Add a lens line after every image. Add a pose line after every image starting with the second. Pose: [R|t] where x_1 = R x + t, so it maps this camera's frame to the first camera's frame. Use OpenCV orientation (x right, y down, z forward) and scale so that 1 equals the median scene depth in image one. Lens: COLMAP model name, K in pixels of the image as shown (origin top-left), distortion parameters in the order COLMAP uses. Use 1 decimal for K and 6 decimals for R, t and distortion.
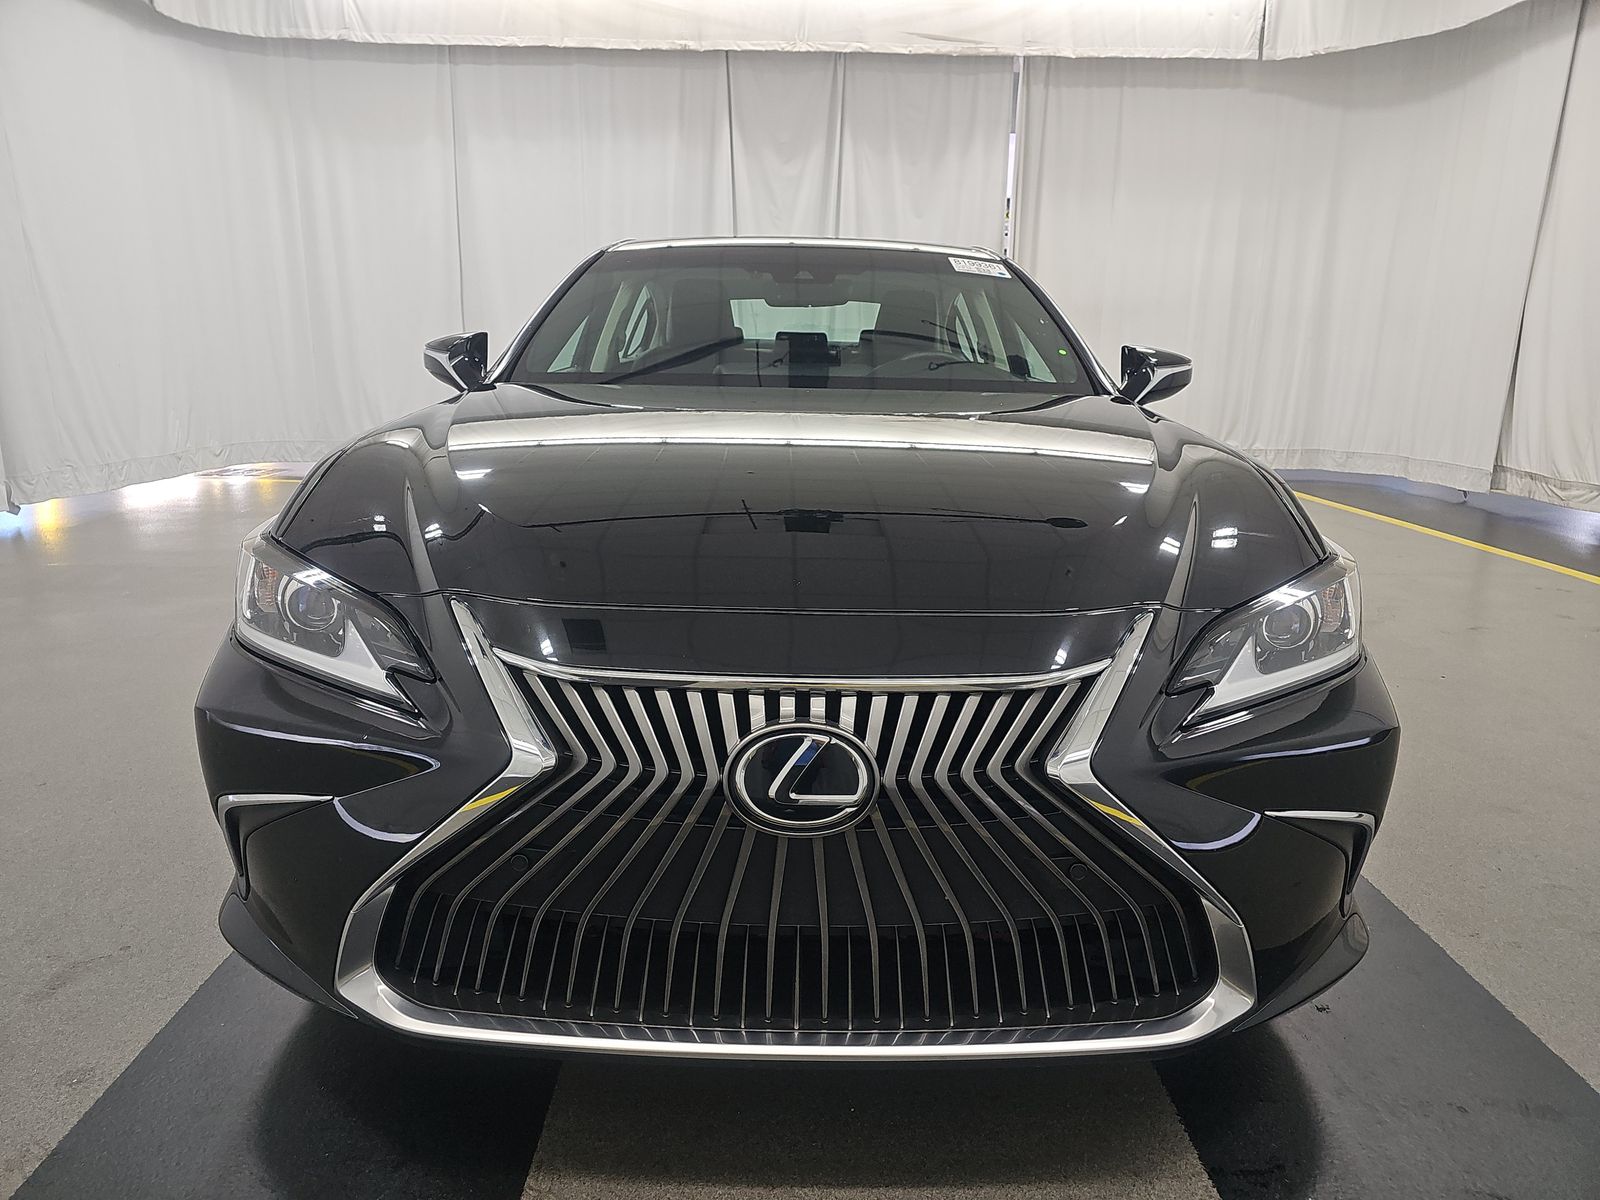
lens RADIAL K [[1079.6, 0, 827.9], [0, 1079.6, 636.6], [0, 0, 1]] dist [0.004184, -0.007994]
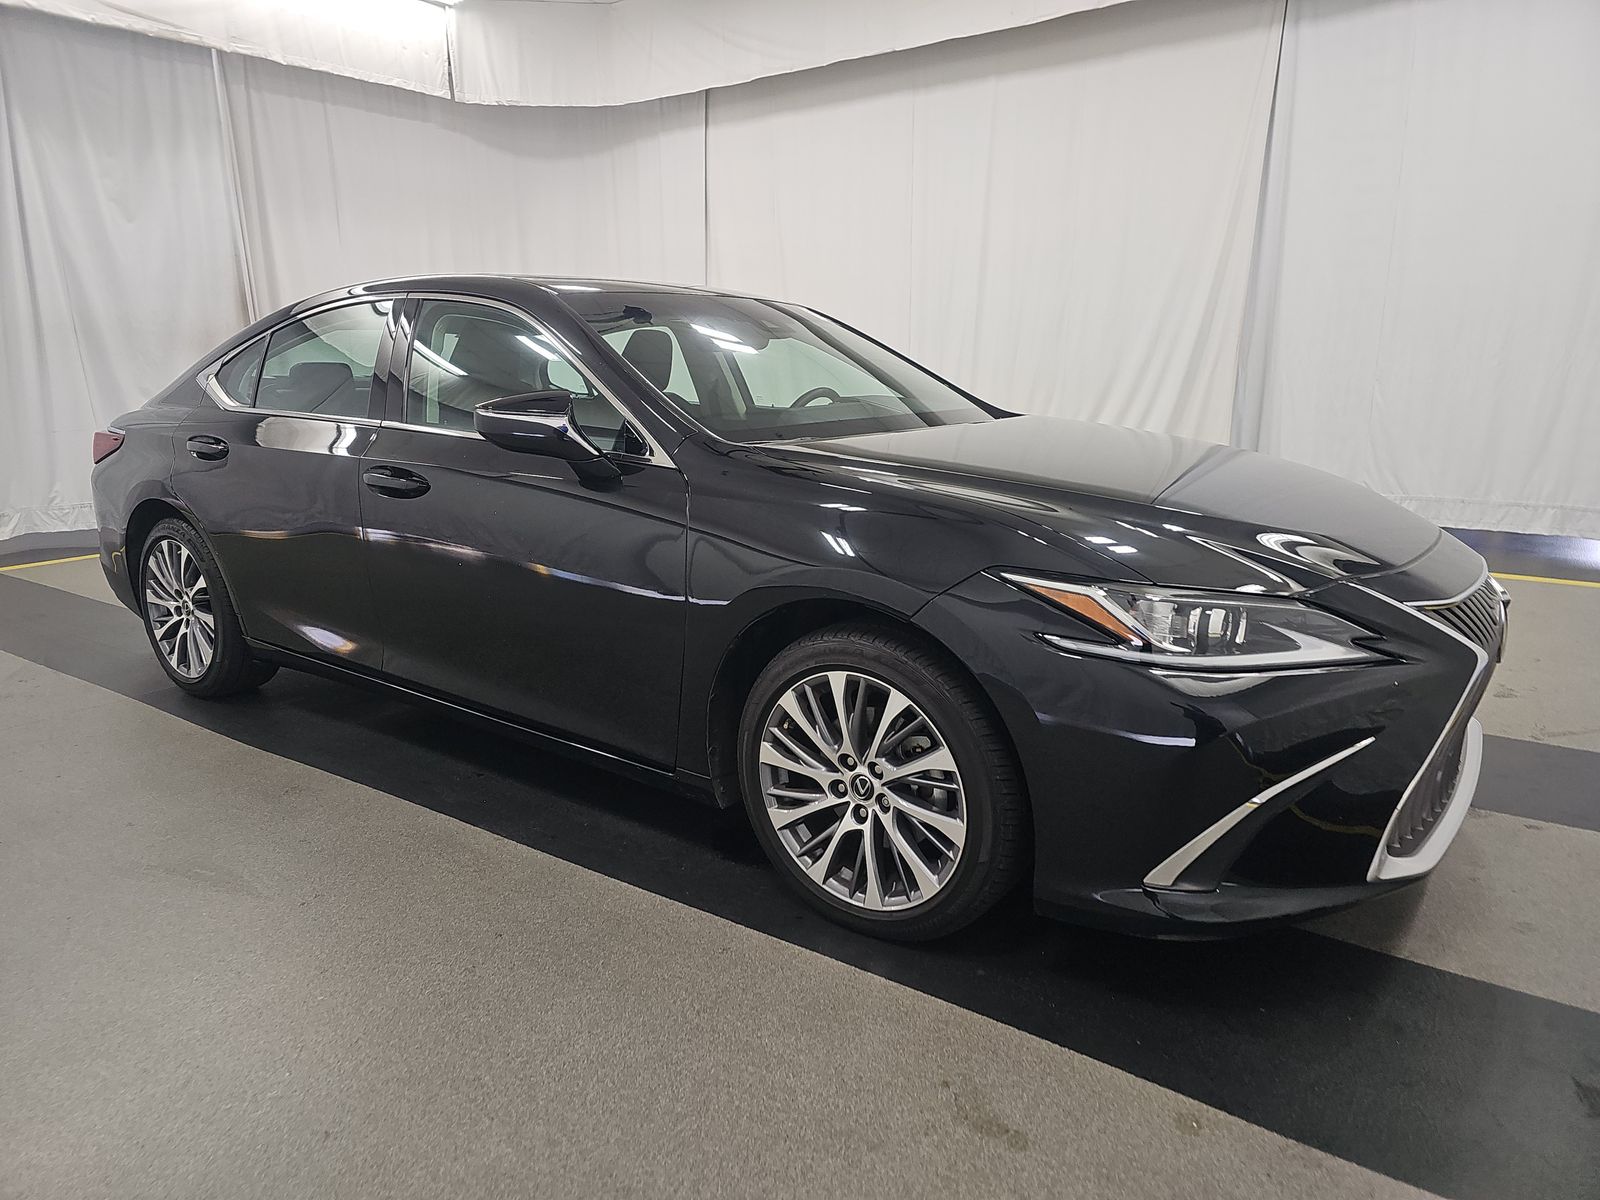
lens RADIAL K [[1079.6, 0, 827.9], [0, 1079.6, 636.6], [0, 0, 1]] dist [0.004184, -0.007994]
pose [[0.582040, -0.219344, 0.783019, -0.332920], [0.226273, 0.968589, 0.103131, -0.047830], [-0.781044, 0.117150, 0.613389, 0.119659]]
